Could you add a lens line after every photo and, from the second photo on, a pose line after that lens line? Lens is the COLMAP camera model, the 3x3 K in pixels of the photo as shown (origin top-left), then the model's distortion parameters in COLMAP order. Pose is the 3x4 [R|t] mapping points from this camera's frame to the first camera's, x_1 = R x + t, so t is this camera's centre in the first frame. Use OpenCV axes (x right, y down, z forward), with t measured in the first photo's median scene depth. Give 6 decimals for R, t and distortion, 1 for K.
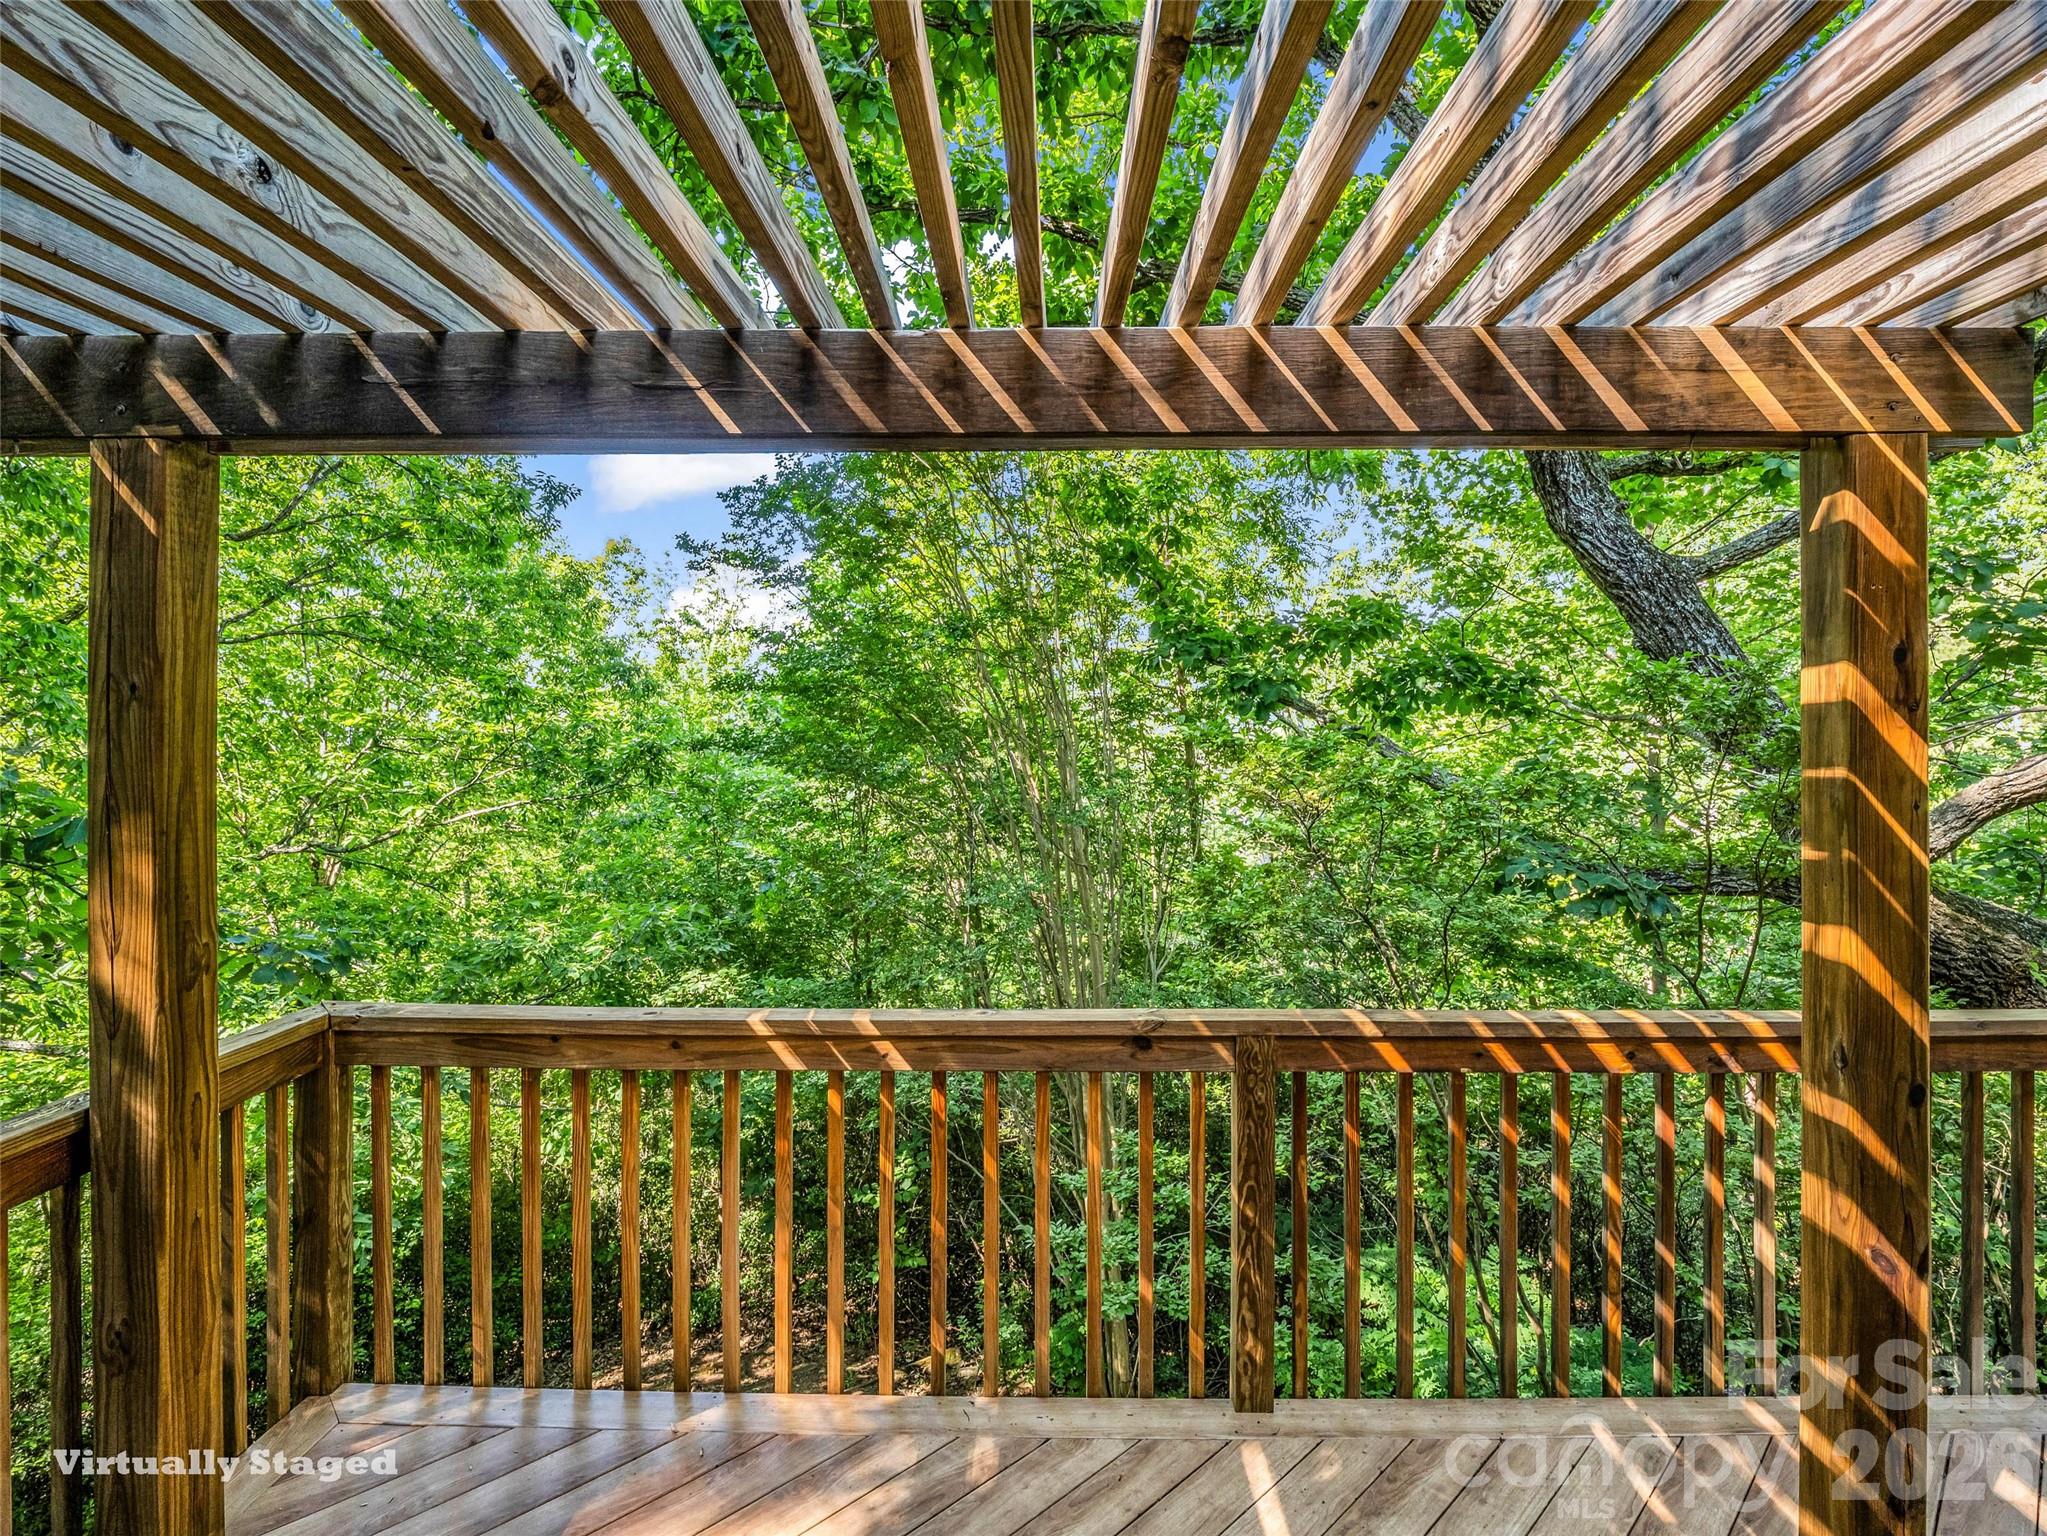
lens RADIAL K [[1024.3, 0, 1021.6], [0, 1024.3, 766.5], [0, 0, 1]] dist [-0.017045, 0.000695]
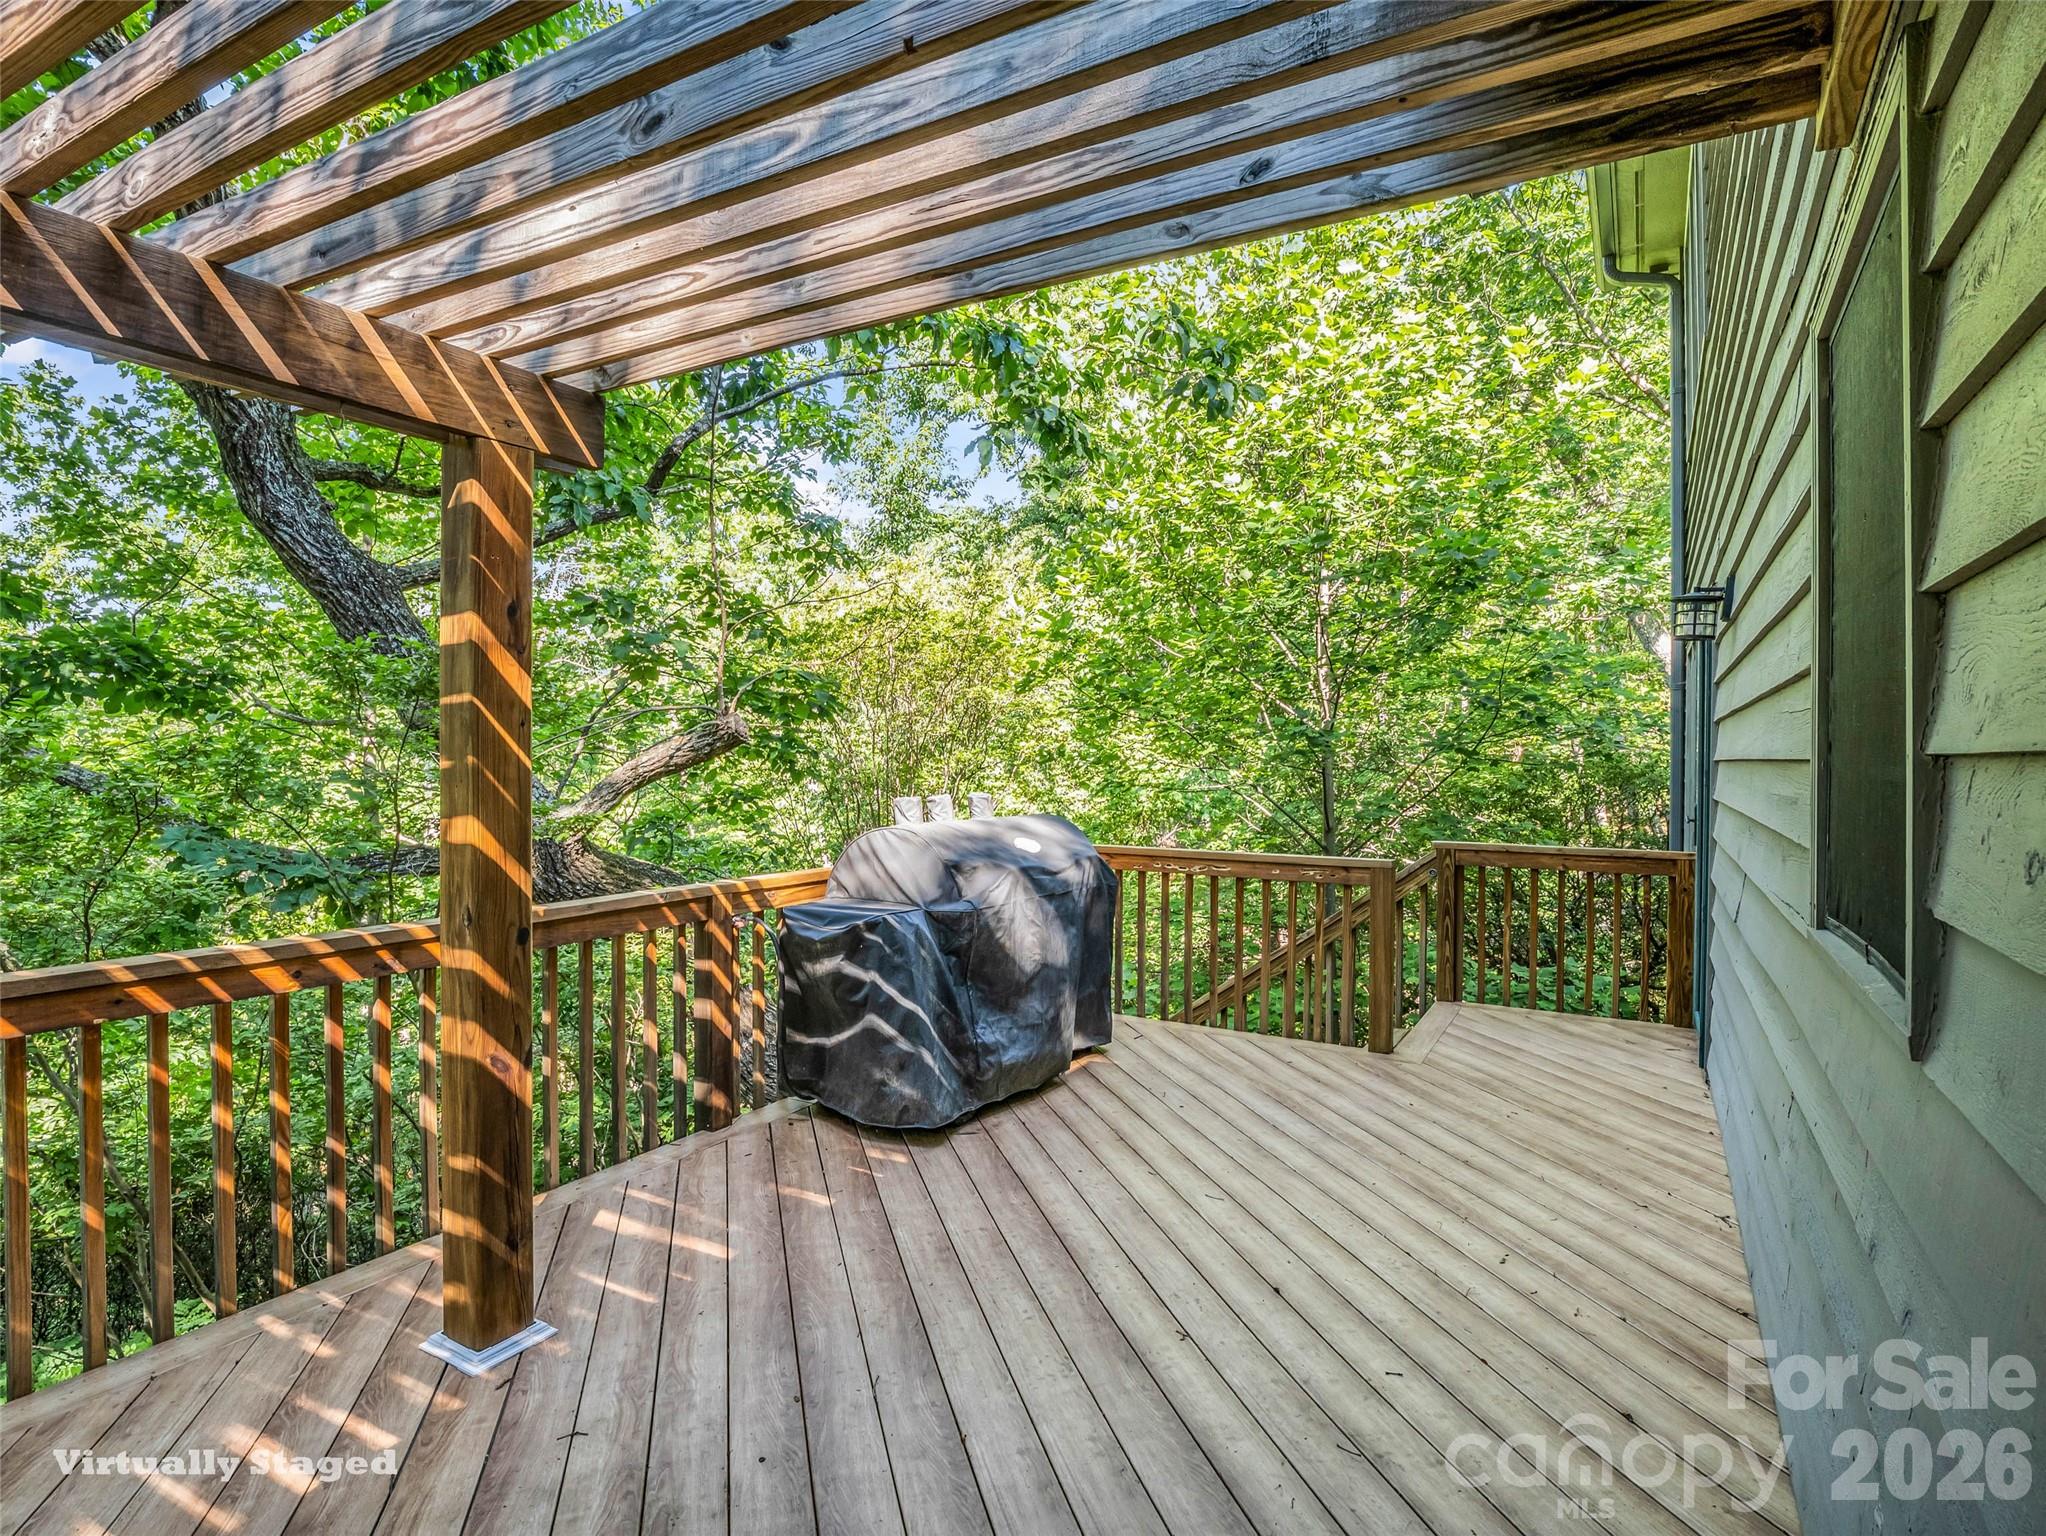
lens RADIAL K [[1090.3, 0, 1096.9], [0, 1090.3, 741.9], [0, 0, 1]] dist [-0.025367, 0.001653]
pose [[0.435050, 0.012094, 0.900325, -0.032927], [0.063732, 0.996988, -0.044189, 0.146770], [-0.898148, 0.076604, 0.432969, -0.217880]]
